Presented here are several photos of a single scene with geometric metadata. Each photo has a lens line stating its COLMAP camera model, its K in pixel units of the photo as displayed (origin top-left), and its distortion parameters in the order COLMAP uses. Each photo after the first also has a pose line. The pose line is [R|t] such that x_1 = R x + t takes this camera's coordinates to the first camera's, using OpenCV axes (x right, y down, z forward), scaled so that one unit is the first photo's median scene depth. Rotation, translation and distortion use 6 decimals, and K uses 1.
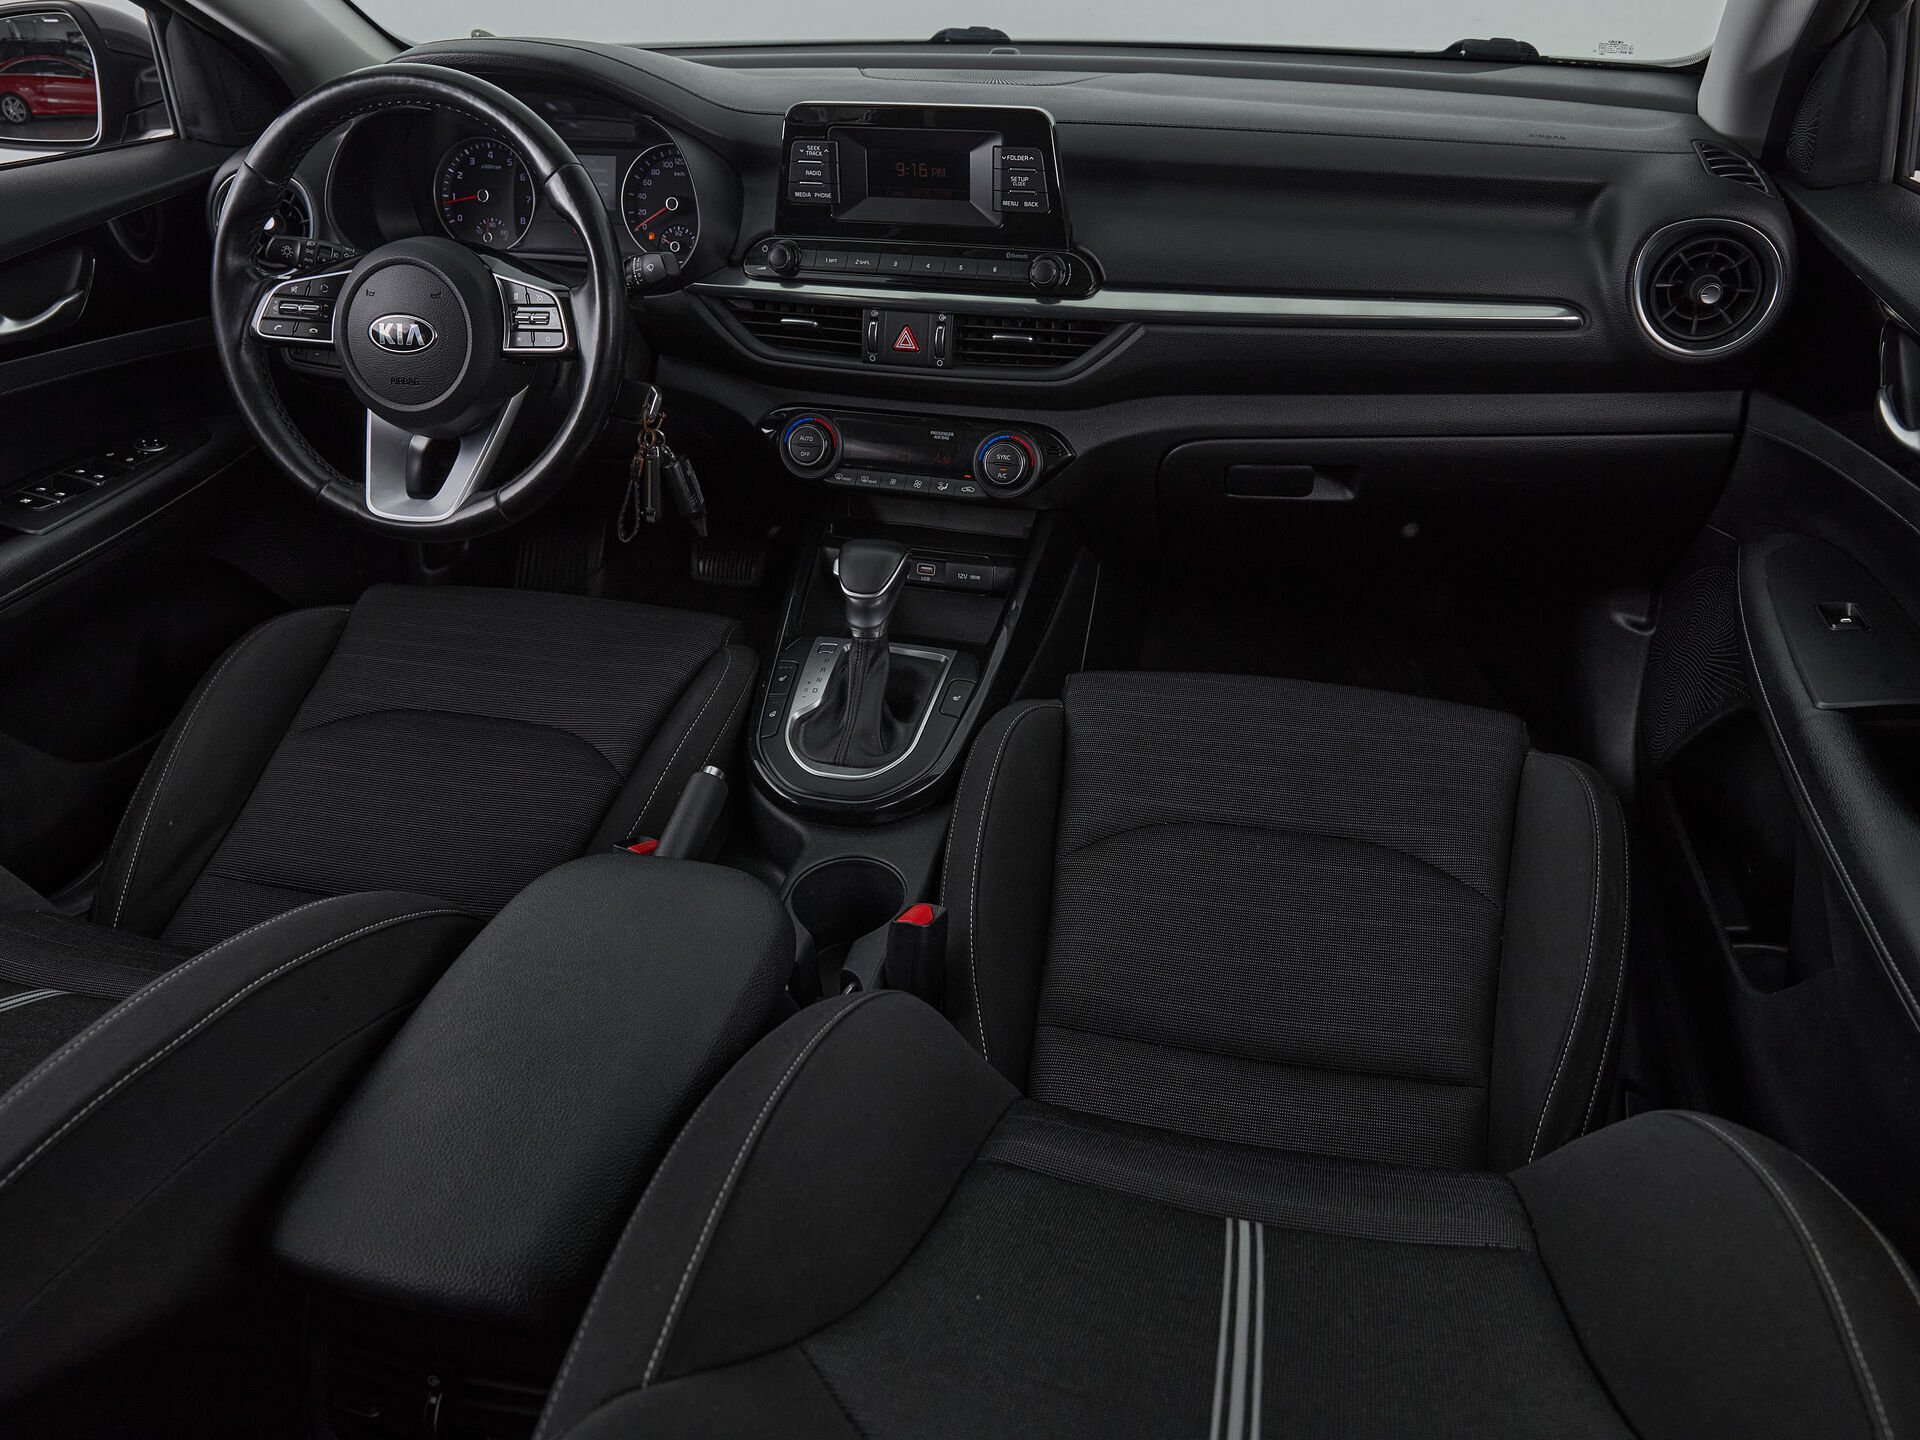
lens RADIAL K [[1470.2, 0, 961.1], [0, 1470.2, 732.9], [0, 0, 1]] dist [-0.007679, 0.004889]
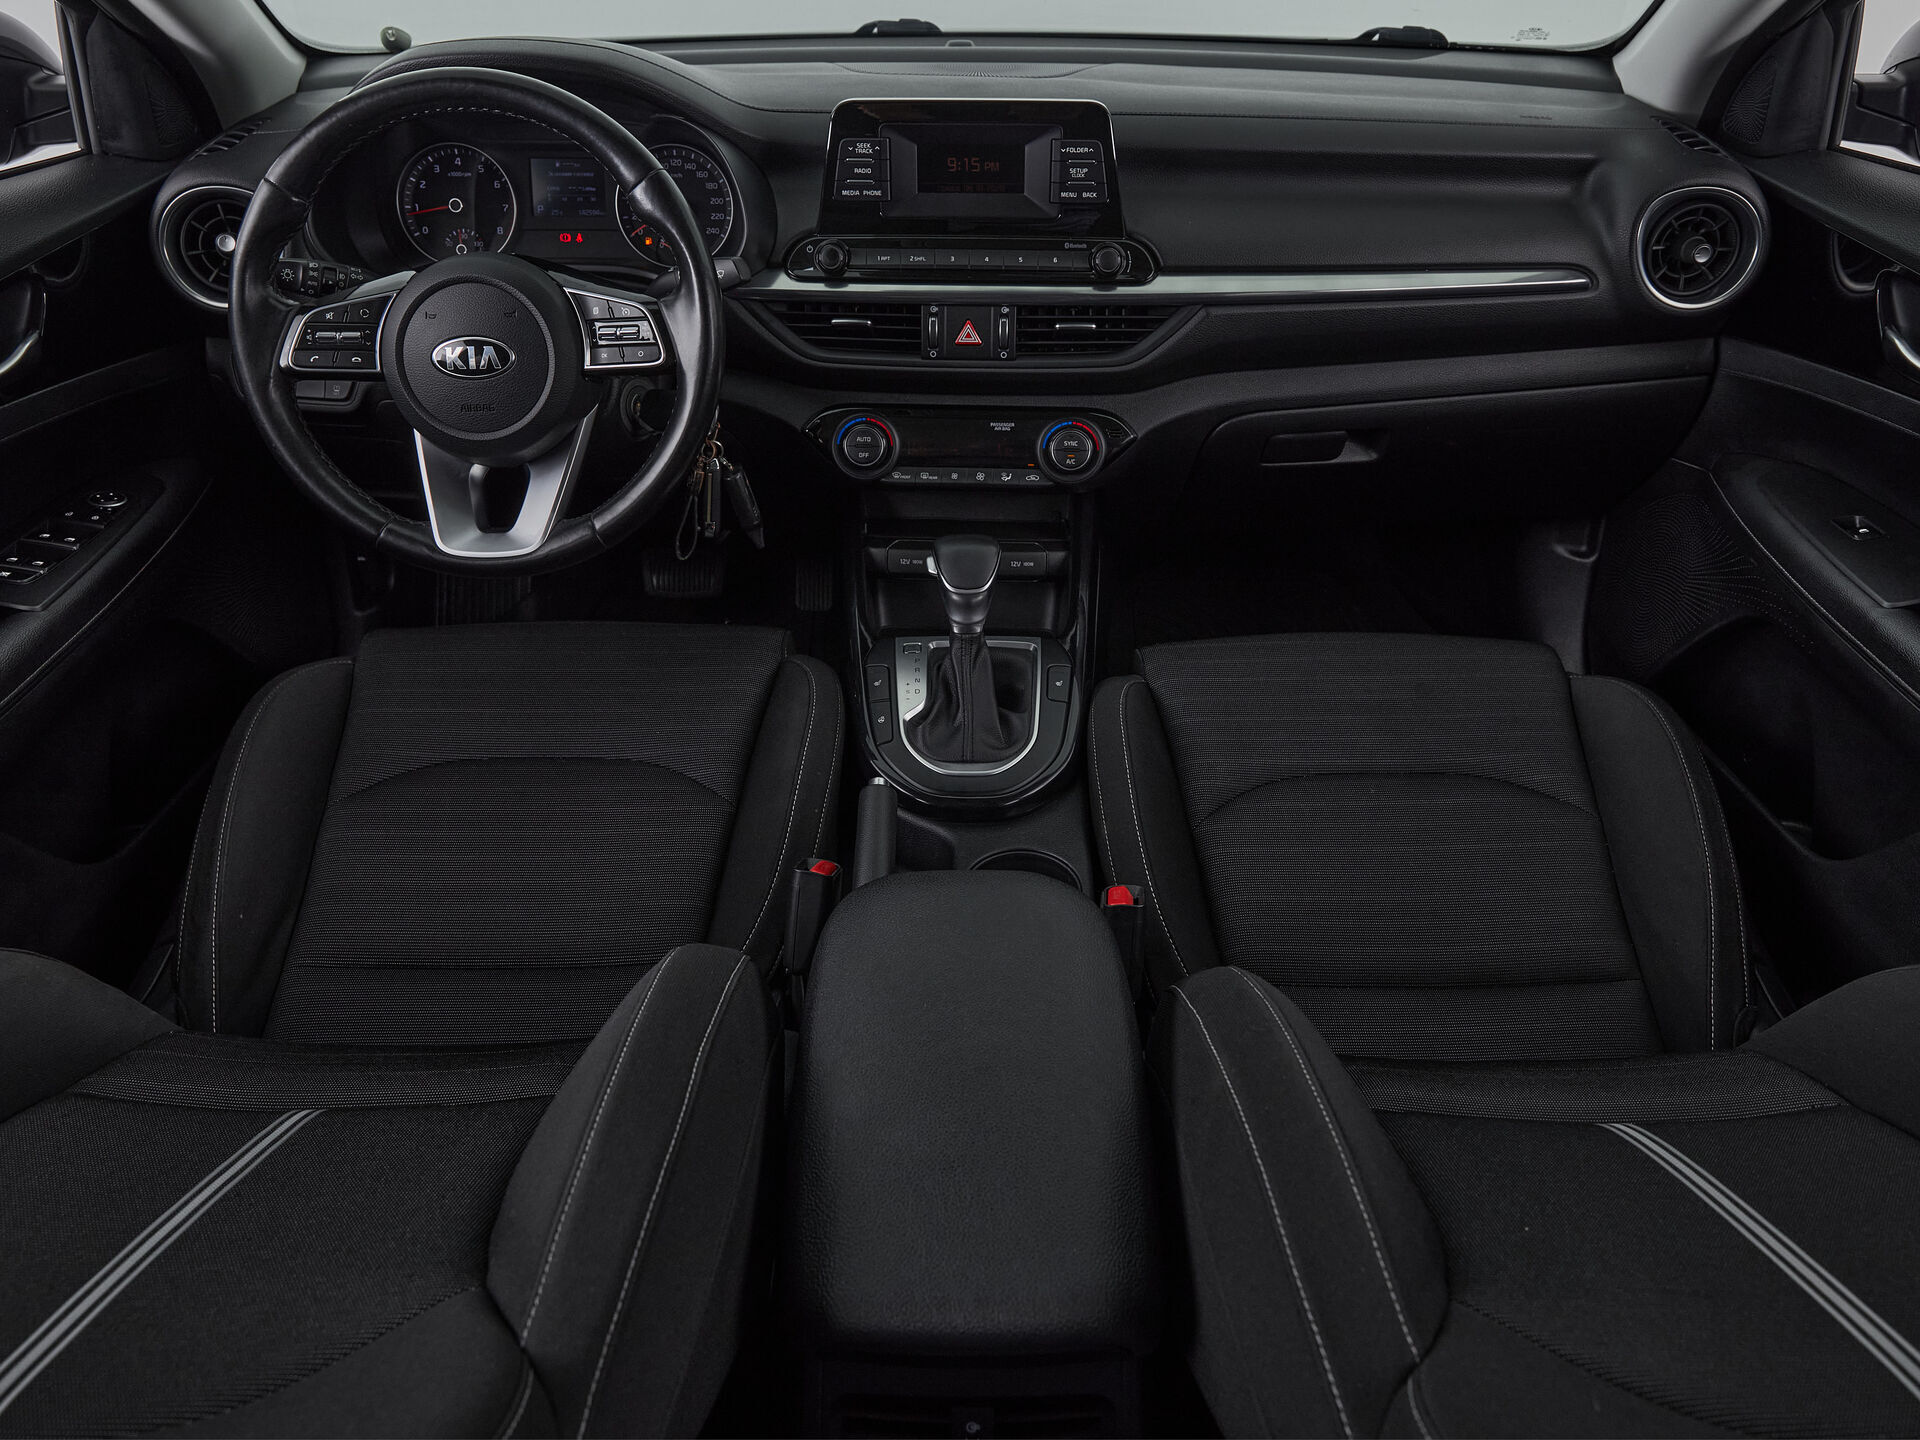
lens RADIAL K [[1470.2, 0, 972.1], [0, 1470.2, 715.0], [0, 0, 1]] dist [-0.007679, 0.004889]
pose [[0.969132, -0.112639, 0.219308, -0.283329], [0.112599, 0.993559, 0.012719, -0.021468], [-0.219328, 0.012367, 0.975573, 0.023851]]
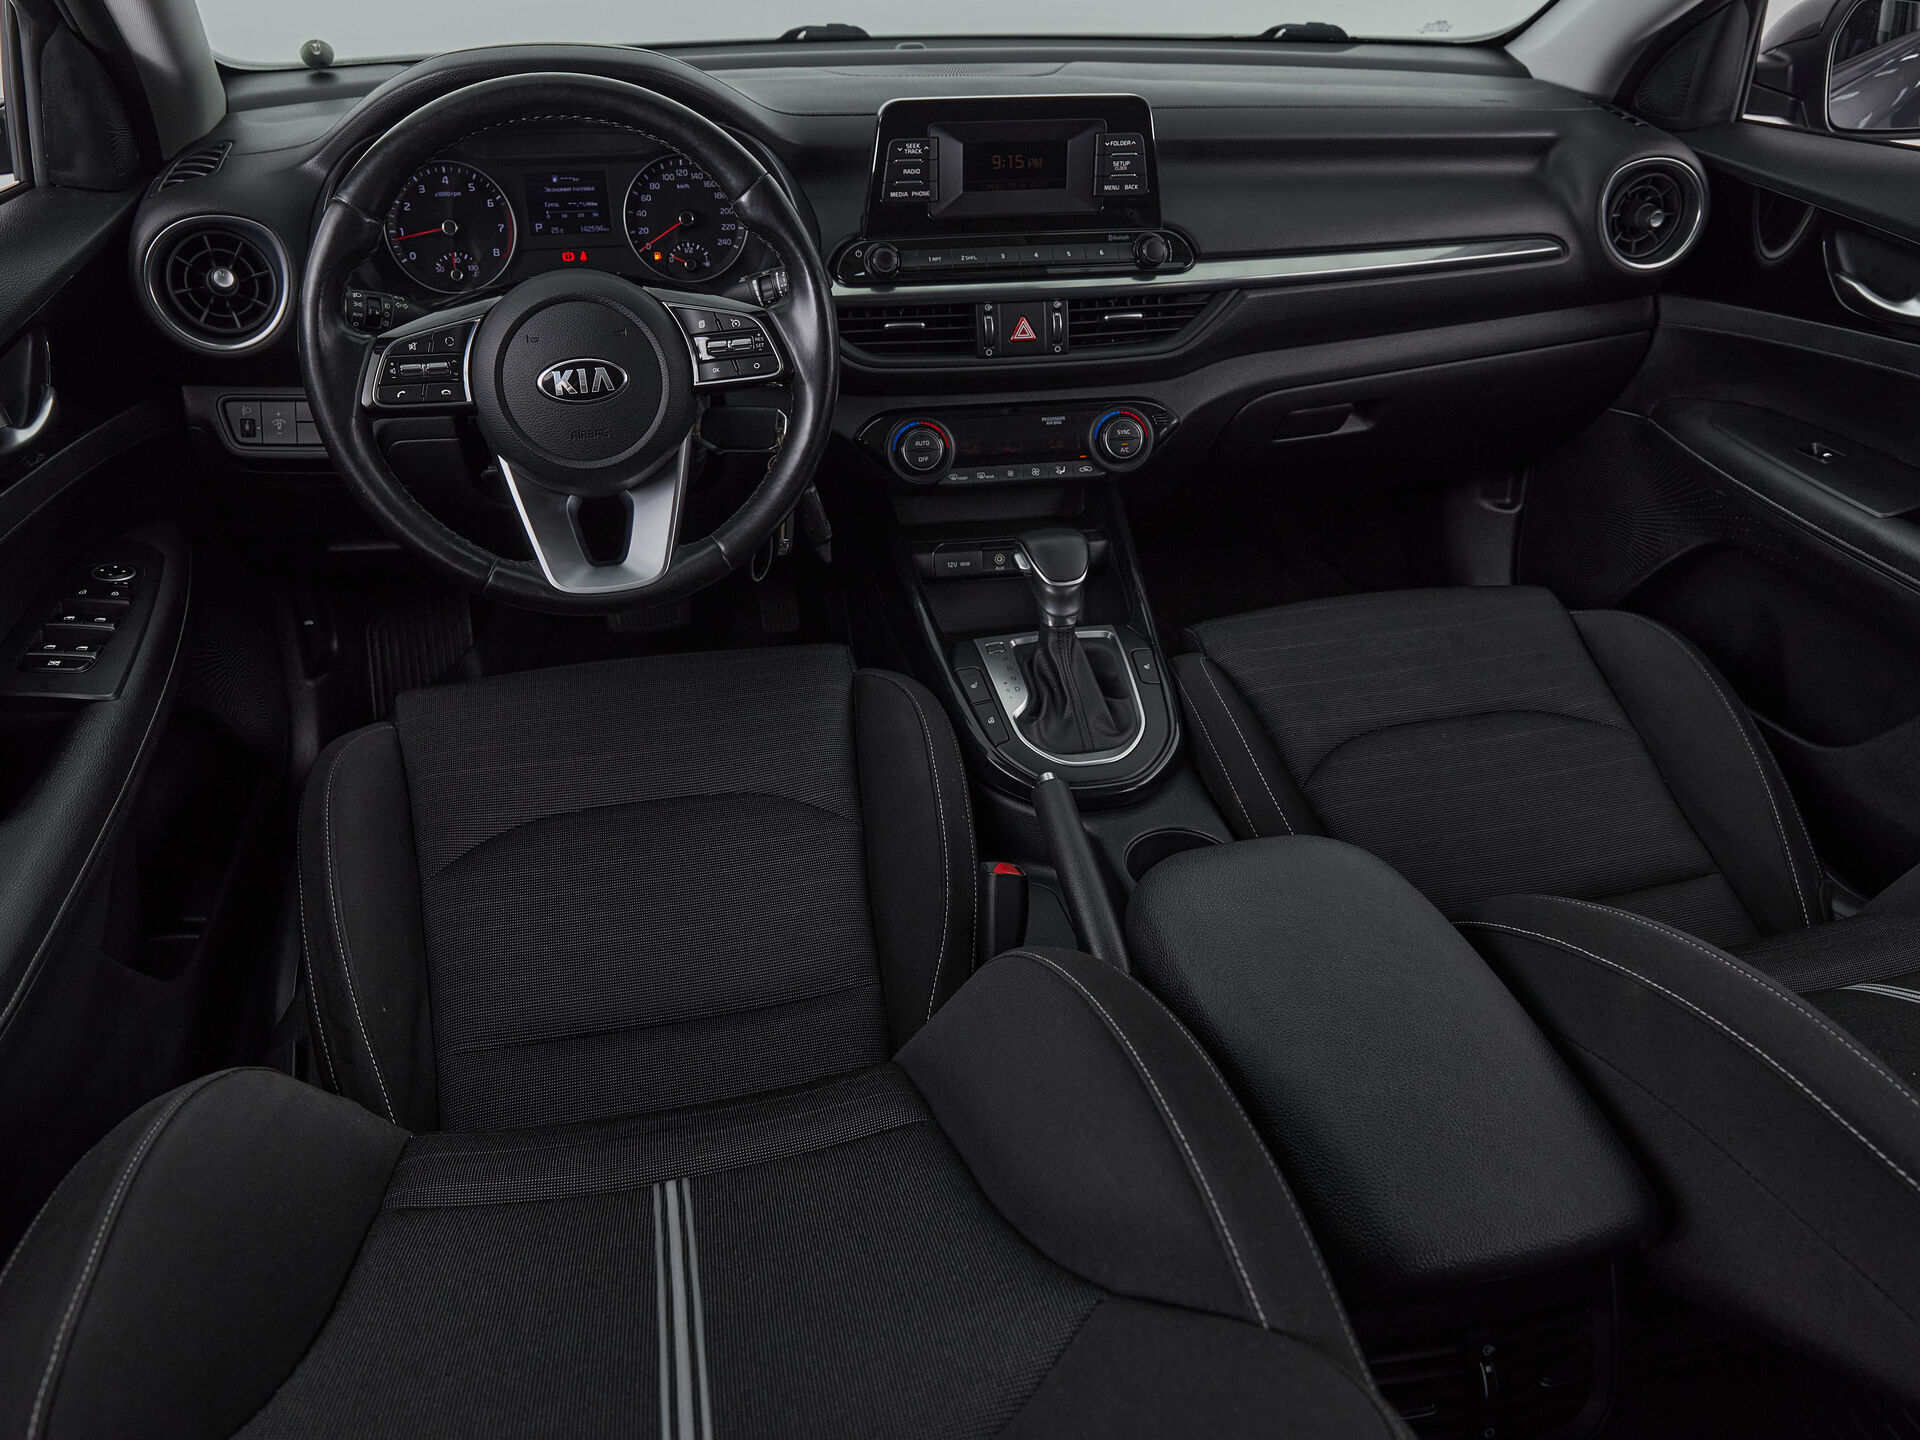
lens RADIAL K [[1470.2, 0, 967.5], [0, 1470.2, 730.3], [0, 0, 1]] dist [-0.007679, 0.004889]
pose [[0.884908, -0.219891, 0.410591, -0.543466], [0.221060, 0.974207, 0.045306, -0.054186], [-0.409963, 0.050673, 0.910693, 0.111364]]
